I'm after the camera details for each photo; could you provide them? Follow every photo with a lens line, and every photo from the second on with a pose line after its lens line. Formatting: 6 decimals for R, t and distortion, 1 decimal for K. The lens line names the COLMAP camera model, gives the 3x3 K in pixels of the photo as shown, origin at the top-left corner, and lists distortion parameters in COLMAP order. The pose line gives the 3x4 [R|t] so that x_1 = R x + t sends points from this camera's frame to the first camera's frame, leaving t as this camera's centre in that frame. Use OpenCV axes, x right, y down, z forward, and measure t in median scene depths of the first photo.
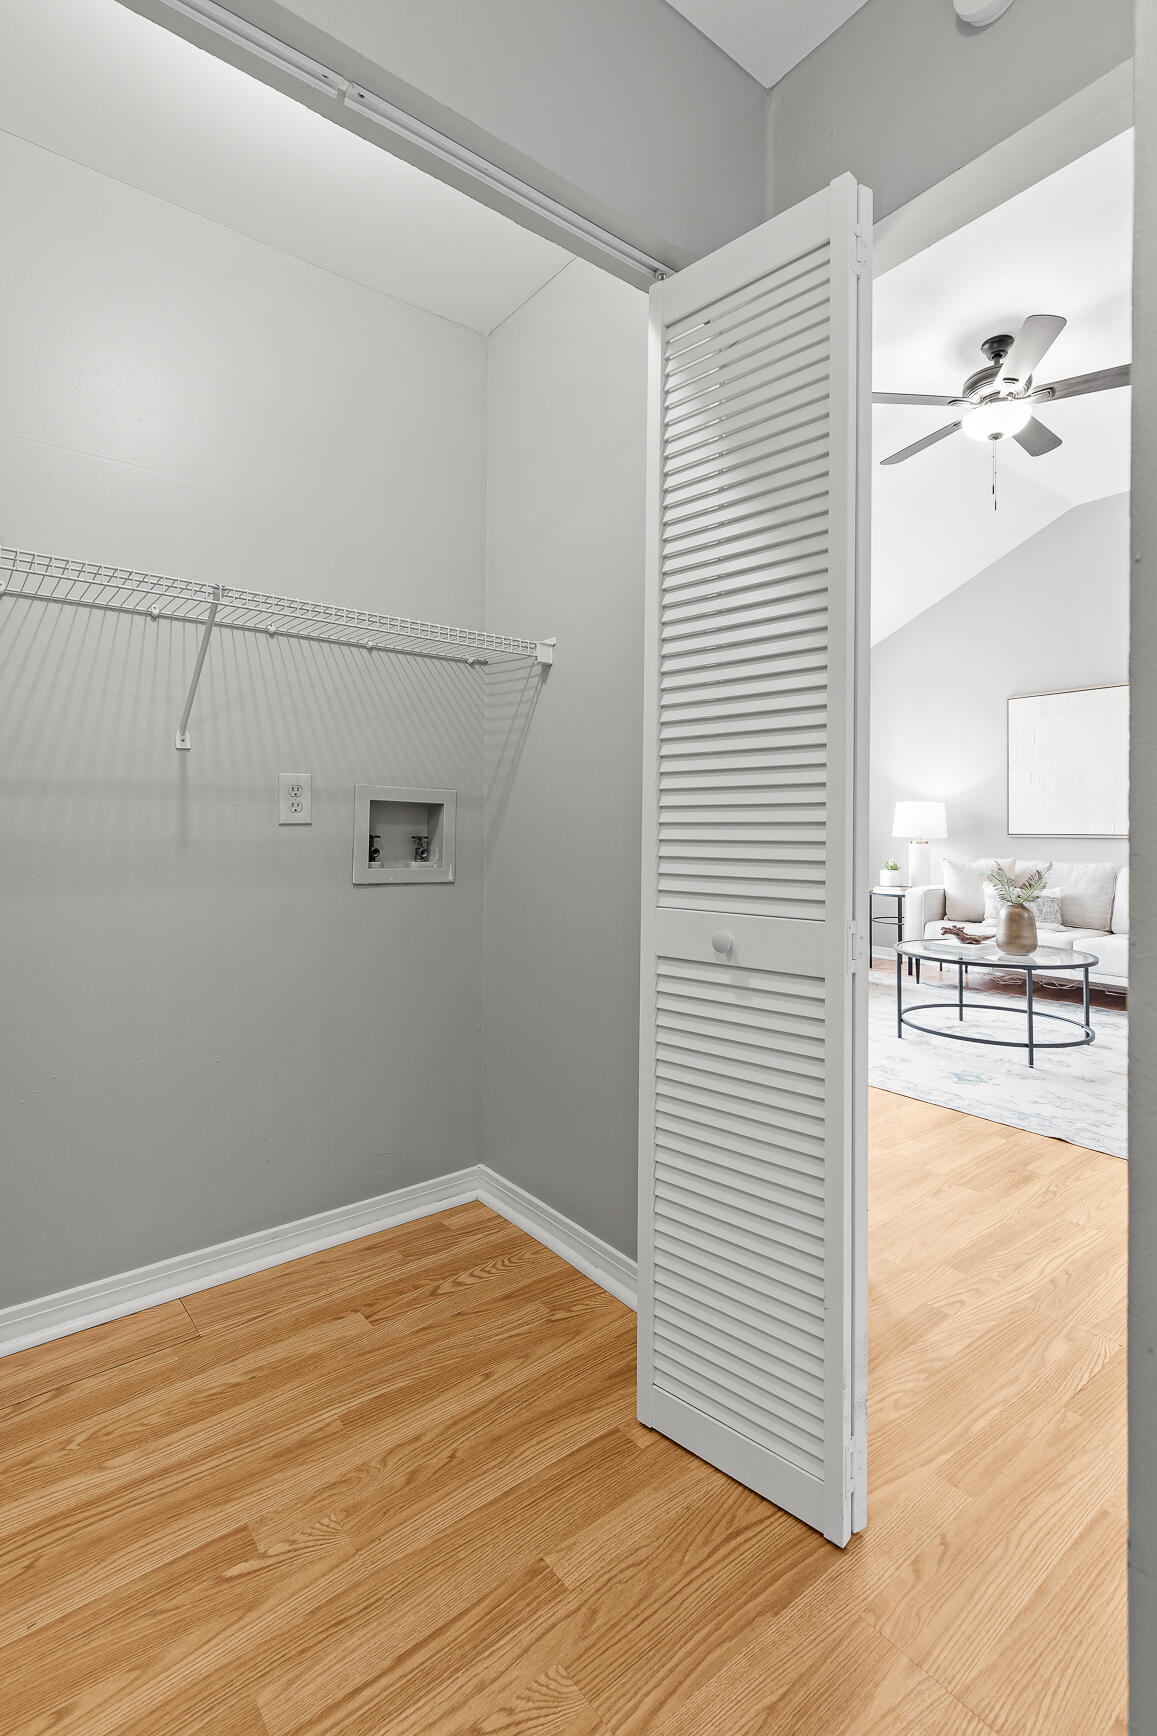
lens RADIAL K [[799.7, 0, 568.3], [0, 799.7, 818.1], [0, 0, 1]] dist [0.004169, 0.000148]
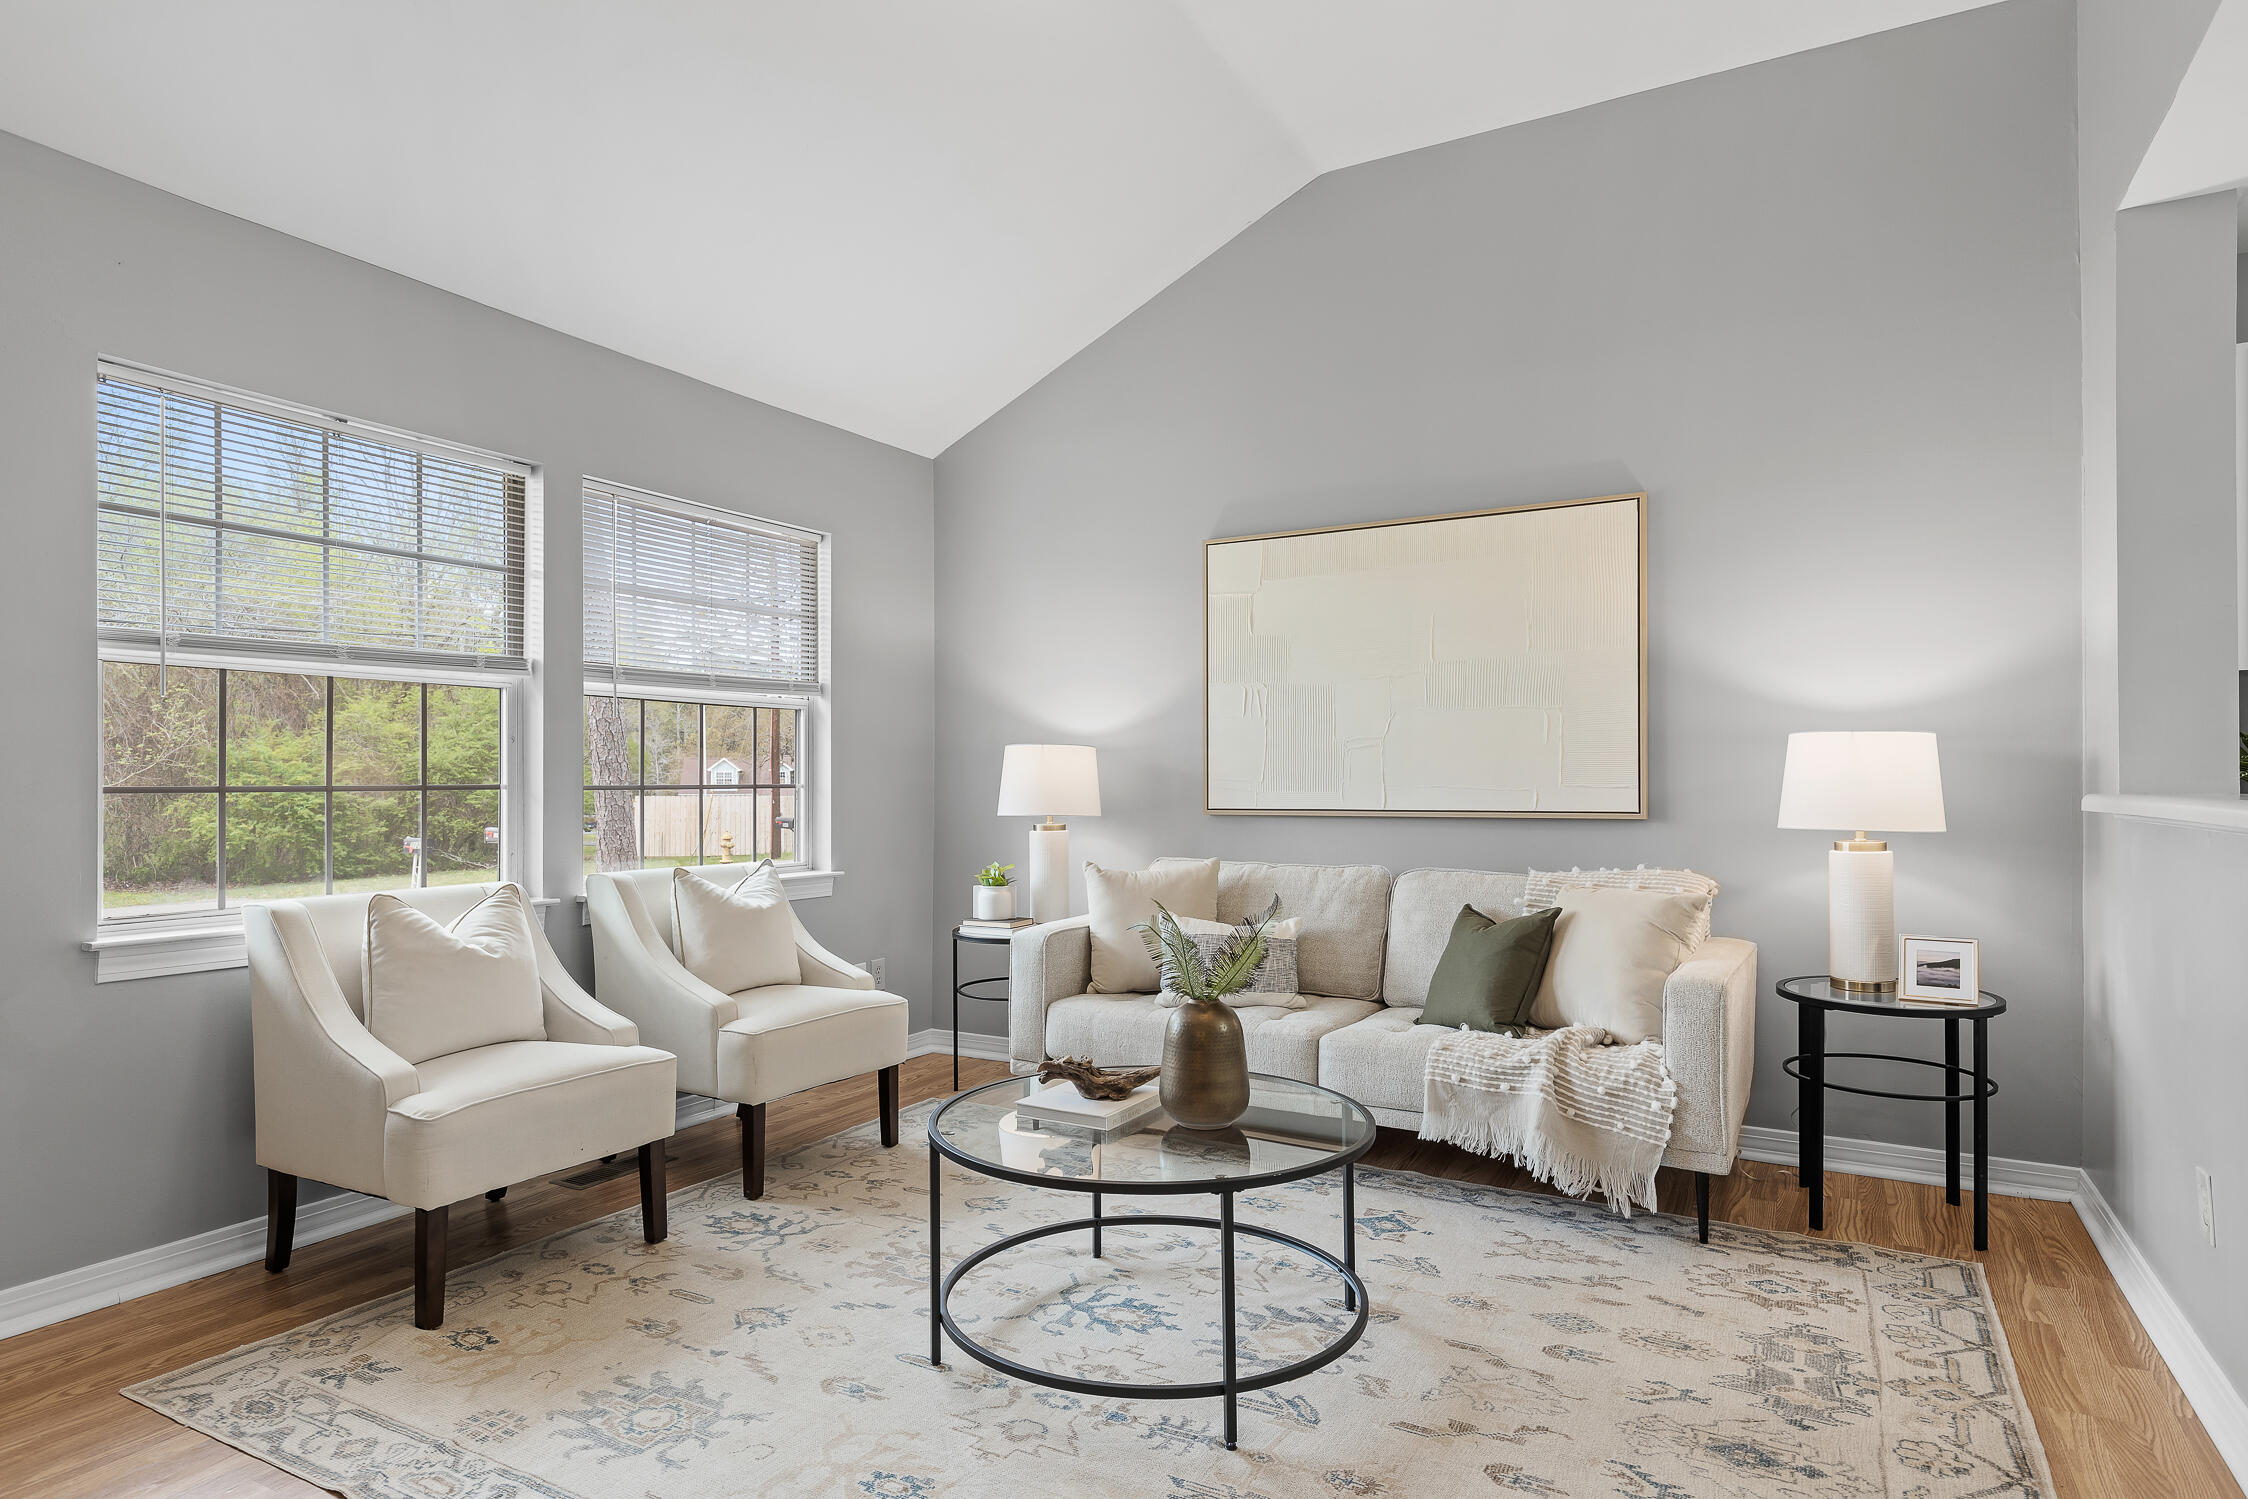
lens RADIAL K [[1251.3, 0, 1122.2], [0, 1251.3, 775.0], [0, 0, 1]] dist [-0.000890, -0.000082]
pose [[0.916103, -0.007456, 0.400874, 0.192773], [0.004090, 0.999949, 0.009252, -0.009001], [-0.400923, -0.006836, 0.916086, 0.312935]]
